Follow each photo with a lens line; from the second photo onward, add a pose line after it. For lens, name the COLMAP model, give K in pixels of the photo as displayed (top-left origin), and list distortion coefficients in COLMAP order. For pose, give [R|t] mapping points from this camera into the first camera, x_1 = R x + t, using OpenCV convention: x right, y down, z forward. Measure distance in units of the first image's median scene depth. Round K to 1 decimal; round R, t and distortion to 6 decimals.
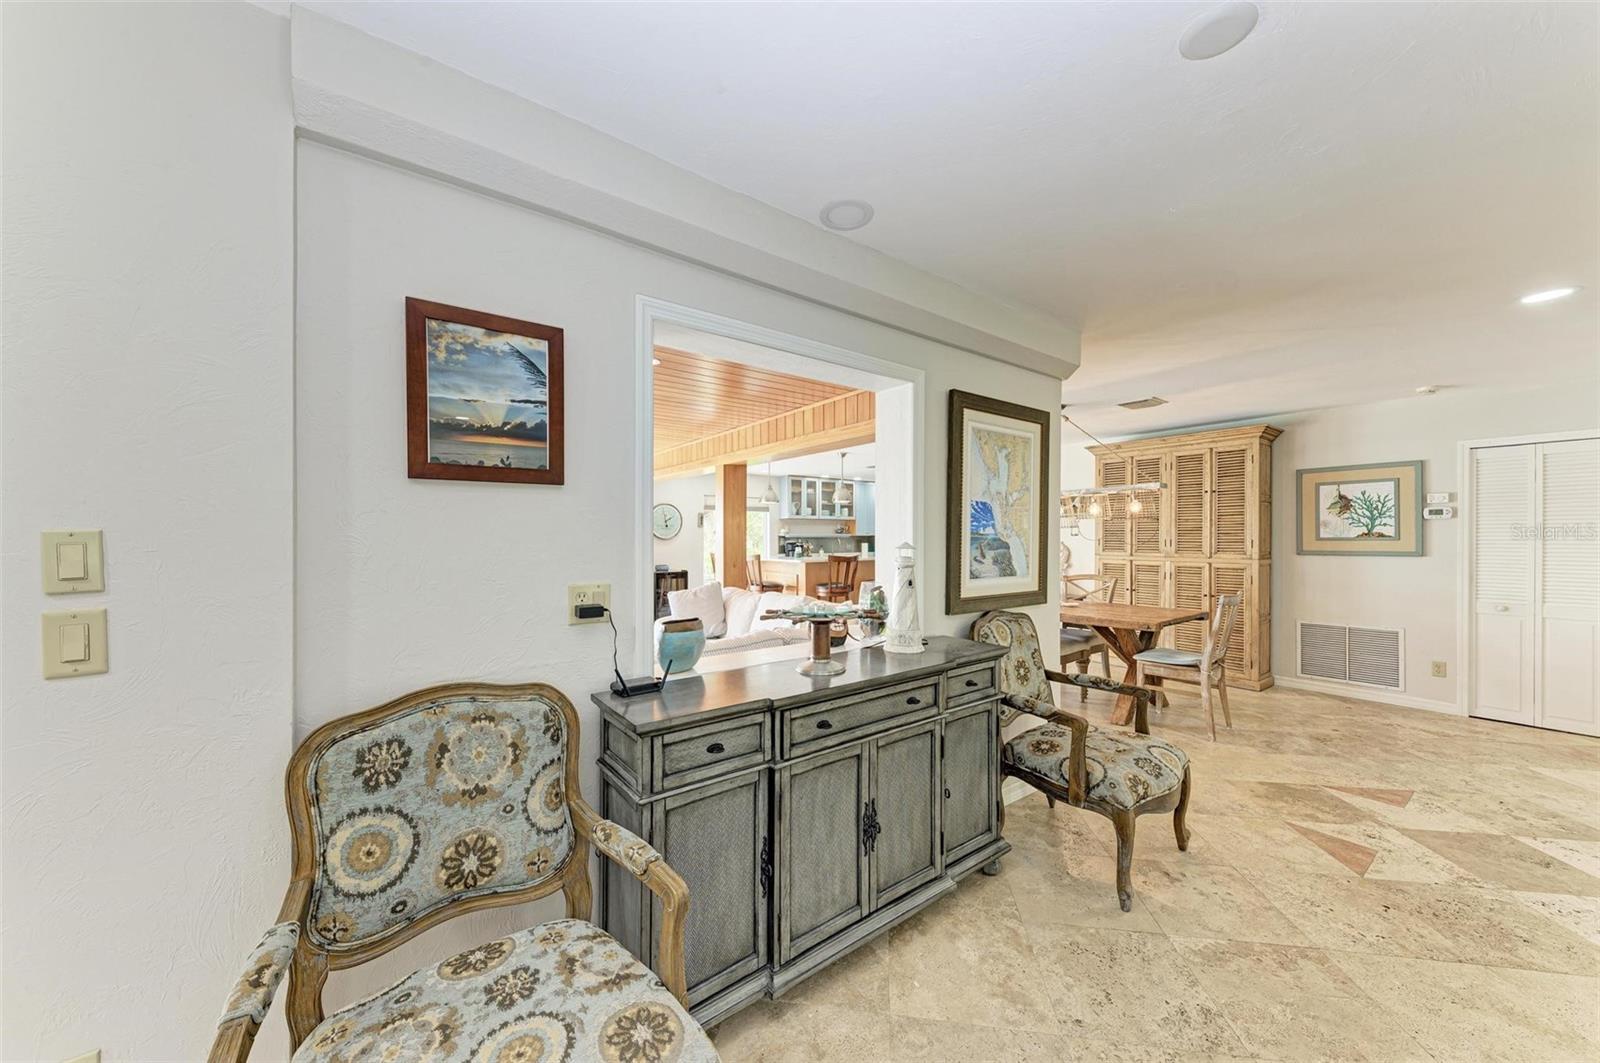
lens RADIAL K [[570.0, 0, 804.0], [0, 570.0, 536.1], [0, 0, 1]] dist [-0.000189, -0.000049]
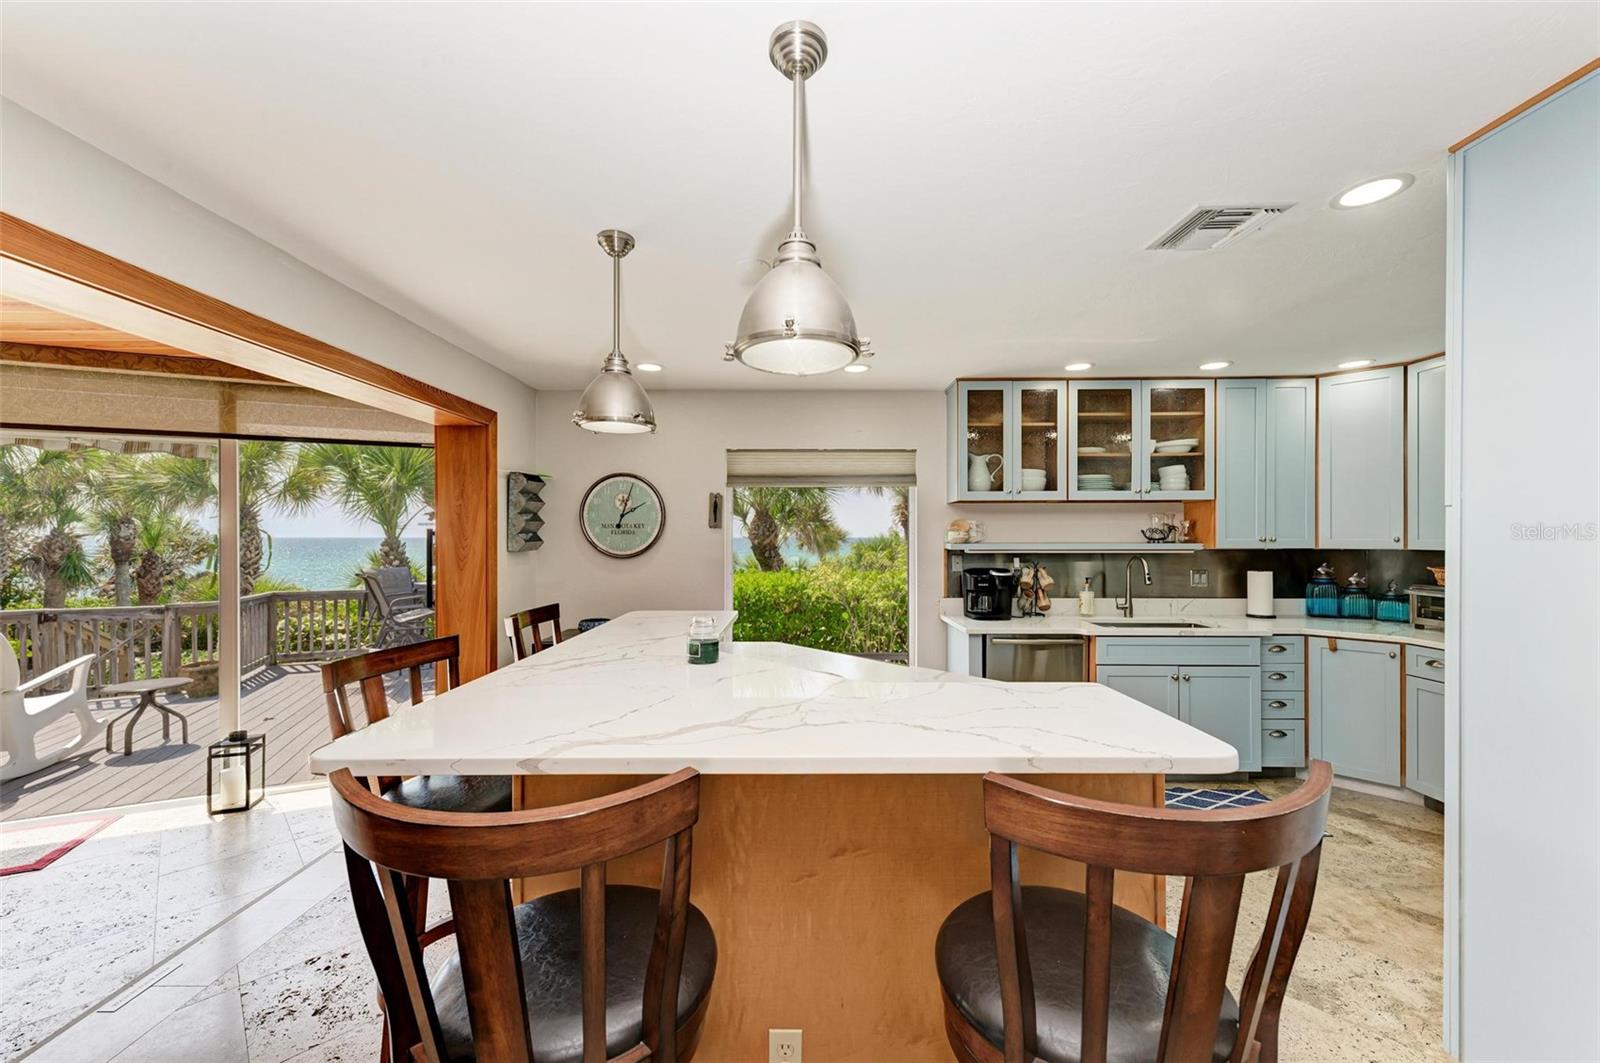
lens RADIAL K [[620.0, 0, 798.4], [0, 620.0, 539.2], [0, 0, 1]] dist [0.001167, 0.000179]
pose [[0.778740, -0.002862, -0.627340, 0.134677], [-0.001940, 0.999974, -0.006970, -0.003688], [0.627343, 0.006645, 0.778715, 0.608366]]
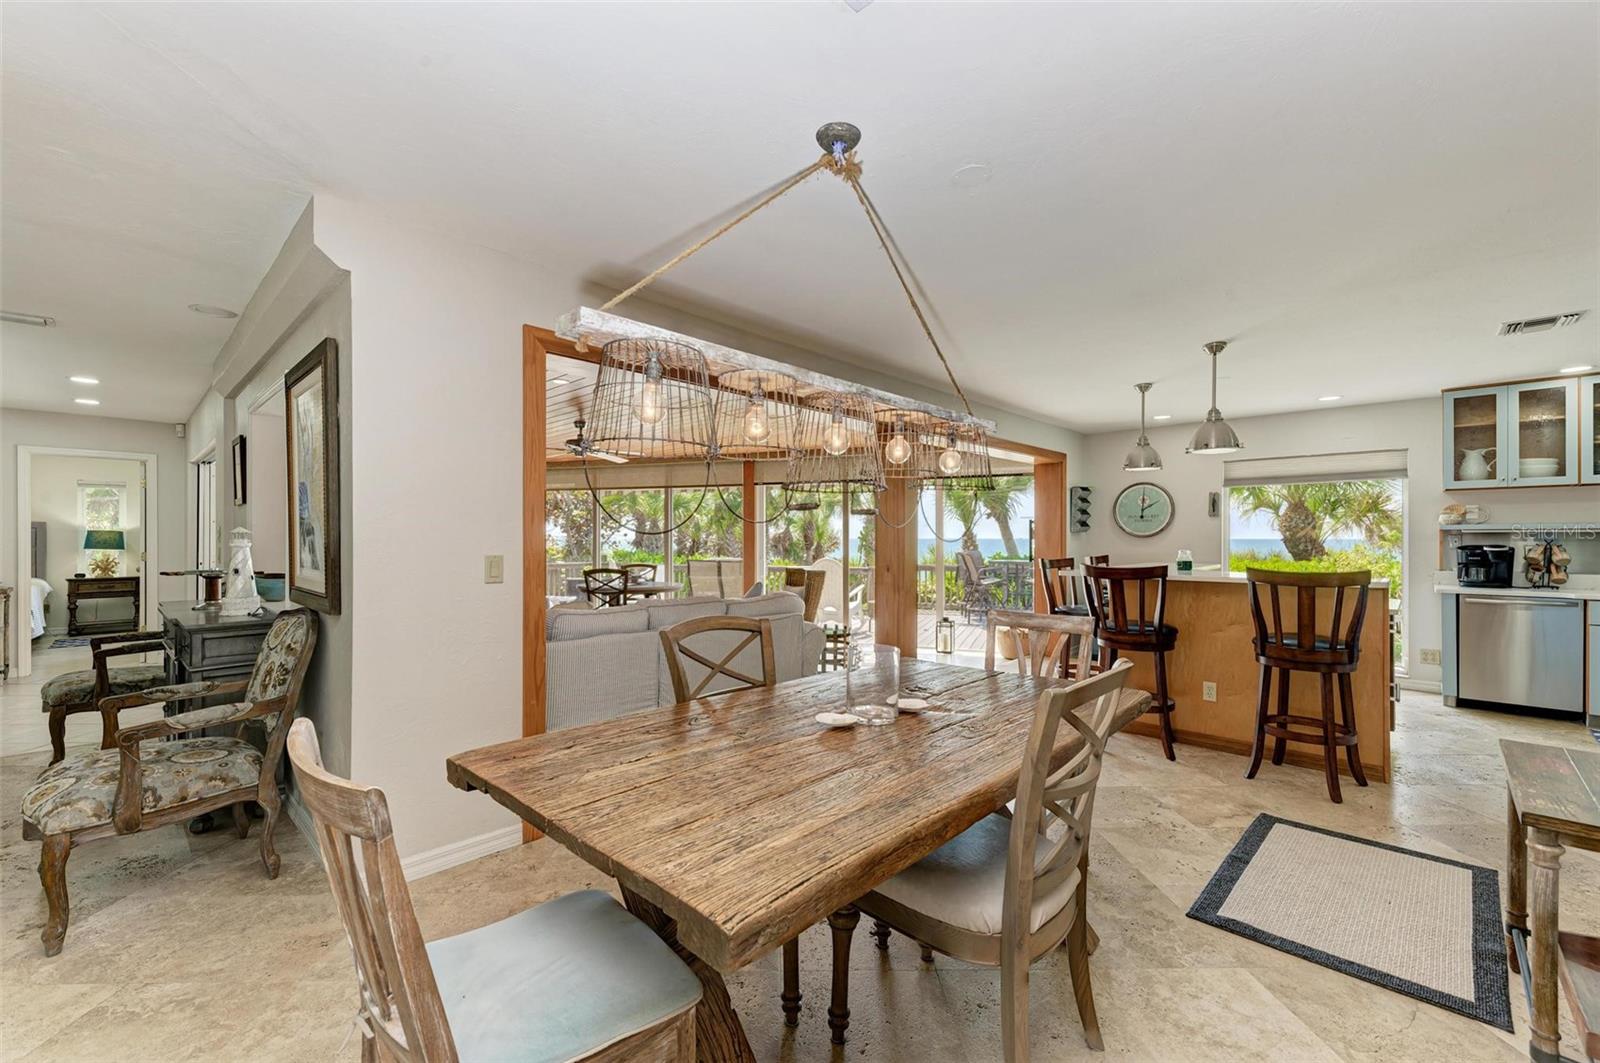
lens RADIAL K [[661.4, 0, 799.5], [0, 661.4, 540.3], [0, 0, 1]] dist [0.013219, -0.000075]
pose [[0.145701, -0.002121, -0.989326, 0.398248], [-0.007422, 0.999967, -0.003237, 0.013403], [0.989301, 0.007815, 0.145681, 0.414903]]
